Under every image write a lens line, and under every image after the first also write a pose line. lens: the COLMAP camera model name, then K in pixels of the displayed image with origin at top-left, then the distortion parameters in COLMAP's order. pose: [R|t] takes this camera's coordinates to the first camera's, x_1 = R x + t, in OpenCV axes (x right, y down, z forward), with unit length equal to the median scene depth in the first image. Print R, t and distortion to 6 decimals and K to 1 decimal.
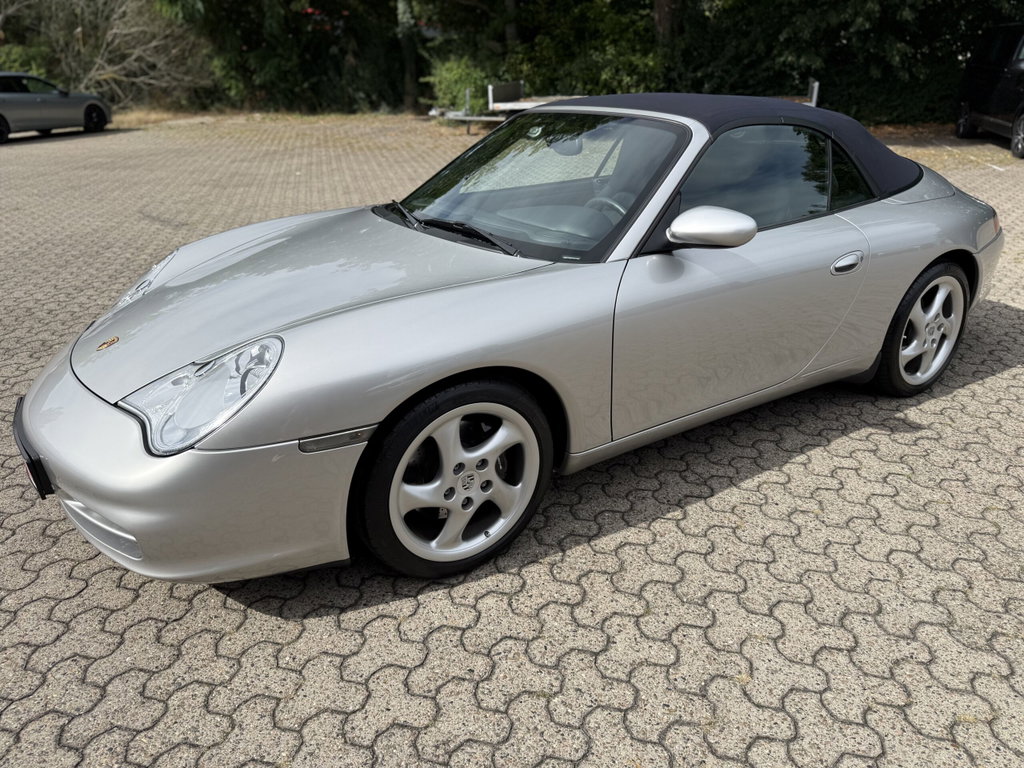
lens RADIAL K [[729.6, 0, 511.8], [0, 729.6, 379.1], [0, 0, 1]] dist [0.009029, -0.017322]
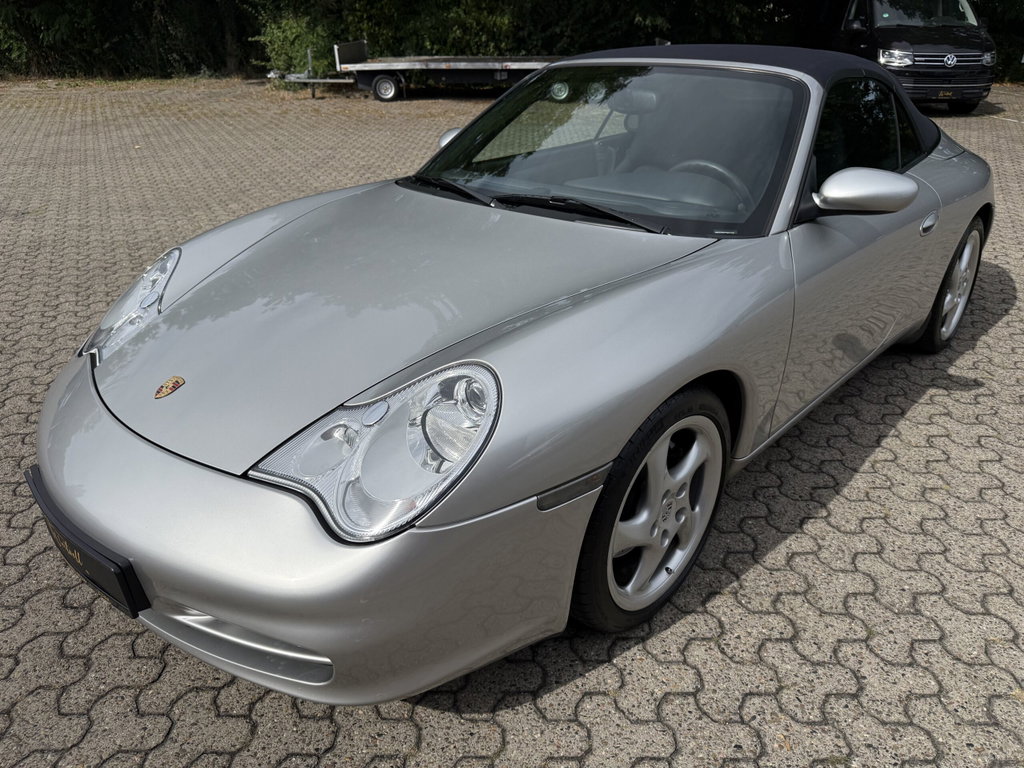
lens RADIAL K [[729.6, 0, 508.9], [0, 729.6, 387.4], [0, 0, 1]] dist [0.009029, -0.017322]
pose [[0.972414, -0.097482, 0.211915, -0.336332], [0.086238, 0.994363, 0.061695, -0.058042], [-0.216735, -0.041718, 0.975339, 0.206448]]
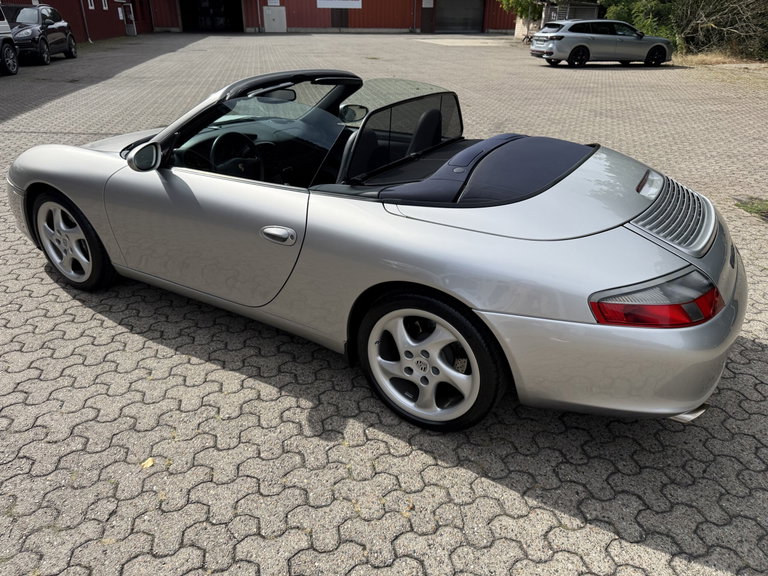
lens RADIAL K [[547.2, 0, 385.3], [0, 547.2, 285.8], [0, 0, 1]] dist [0.009029, -0.017322]
pose [[0.447883, 0.413449, -0.792755, 1.391853], [-0.366679, 0.893603, 0.258882, -0.413686], [0.815443, 0.174738, 0.551832, 0.774659]]
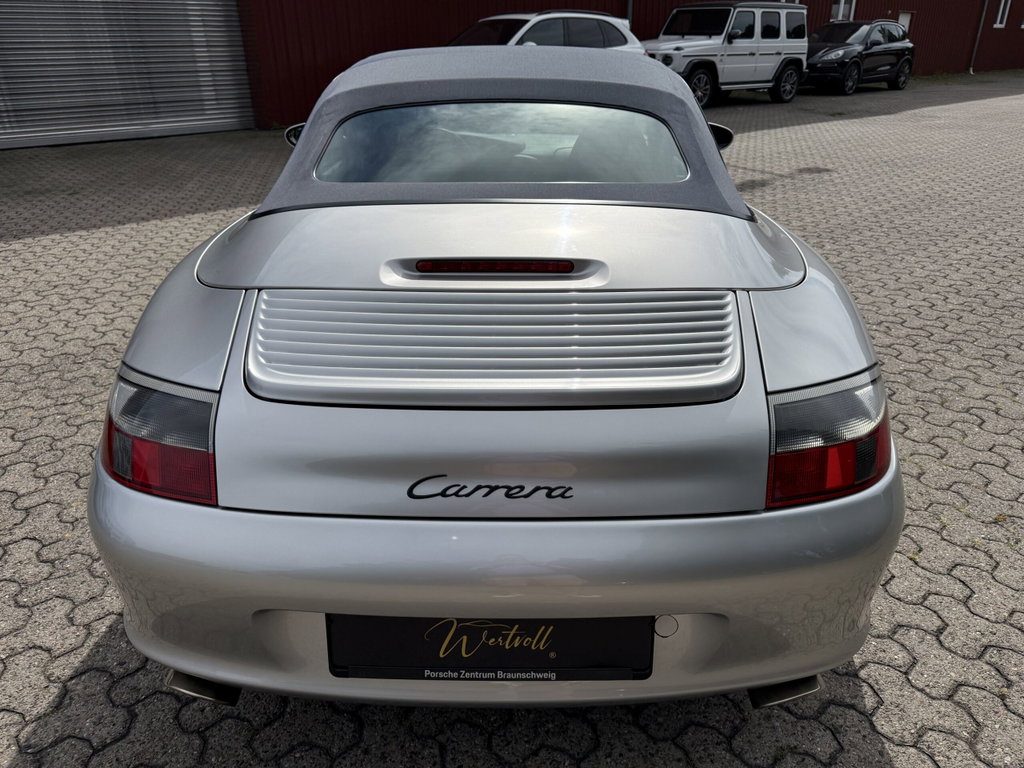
lens RADIAL K [[729.6, 0, 512.6], [0, 729.6, 388.3], [0, 0, 1]] dist [0.009029, -0.017322]
pose [[-0.559889, 0.372586, -0.740070, 1.211956], [-0.307848, 0.735712, 0.603289, -0.767885], [0.769256, 0.565604, -0.297217, 1.861498]]
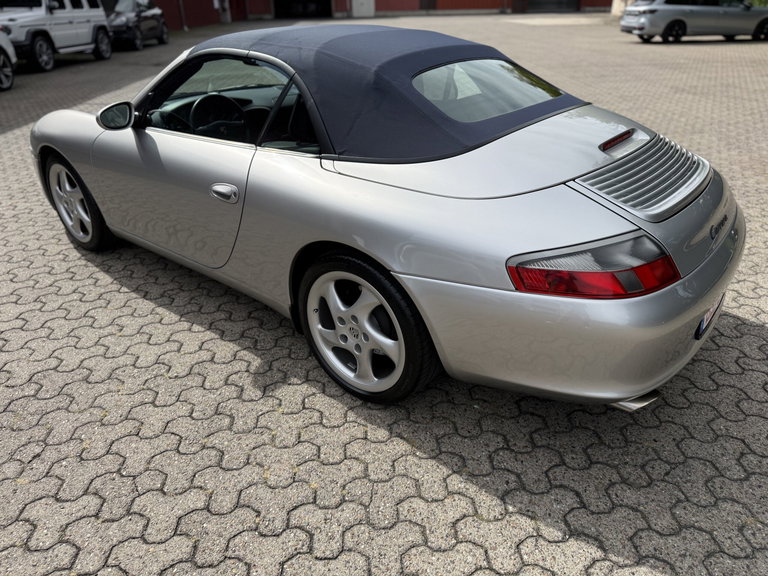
lens RADIAL K [[547.2, 0, 384.9], [0, 547.2, 287.1], [0, 0, 1]] dist [0.009029, -0.017322]
pose [[0.306059, 0.450822, -0.838503, 1.449590], [-0.360491, 0.870063, 0.336209, -0.448249], [0.881121, 0.199374, 0.428808, 0.998931]]
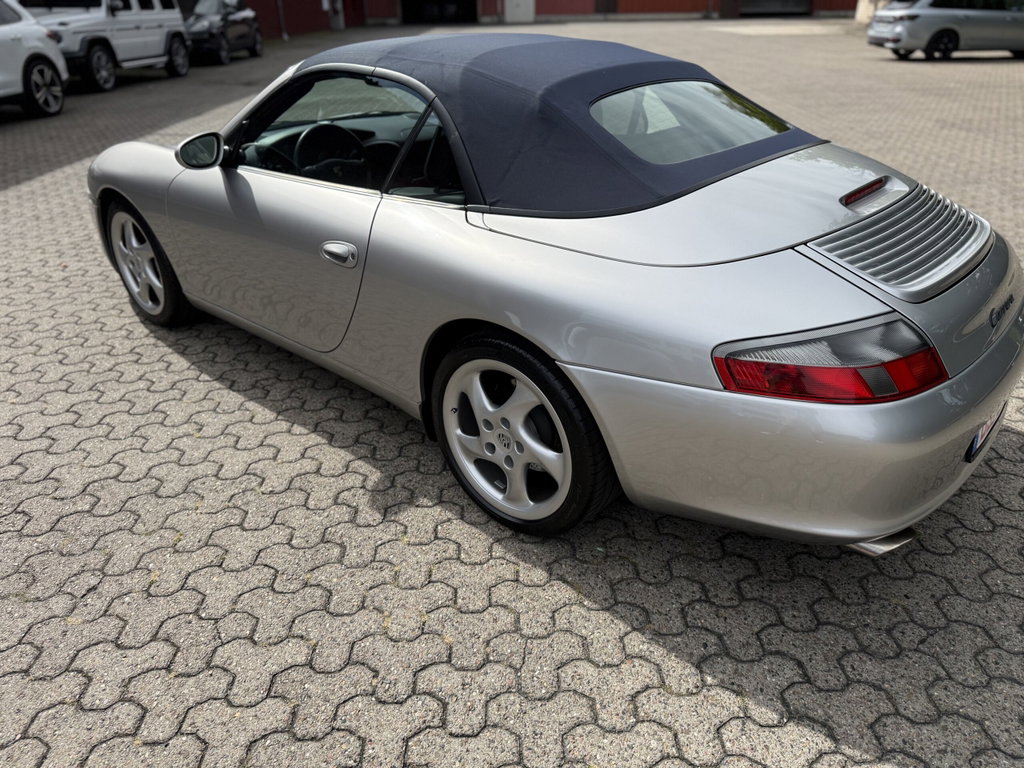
lens RADIAL K [[729.6, 0, 511.3], [0, 729.6, 383.9], [0, 0, 1]] dist [0.009029, -0.017322]
pose [[0.263323, 0.458666, -0.848697, 1.454041], [-0.368022, 0.860974, 0.351116, -0.445488], [0.891751, 0.219882, 0.395514, 0.987958]]
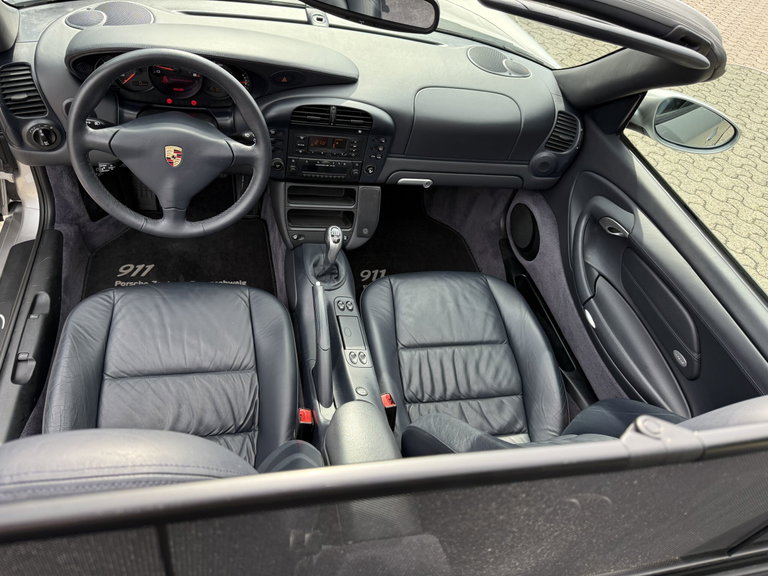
lens RADIAL K [[547.2, 0, 384.2], [0, 547.2, 294.3], [0, 0, 1]] dist [0.009029, -0.017322]
pose [[-0.369555, 0.632542, -0.680676, 0.497558], [-0.520859, 0.465617, 0.715477, -0.557219], [0.769503, 0.618944, 0.157394, 1.255625]]
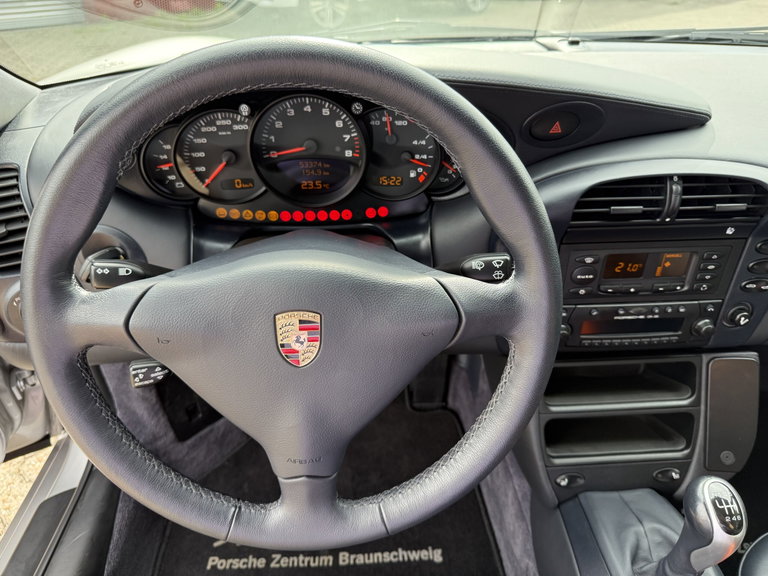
lens RADIAL K [[534.4, 0, 384.1], [0, 534.4, 281.7], [0, 0, 1]] dist [-0.014850, -0.000515]
pose [[-0.504265, 0.466433, -0.726744, 0.287567], [-0.312067, 0.686275, 0.656993, -0.330579], [0.805190, 0.558092, -0.200506, 1.169352]]
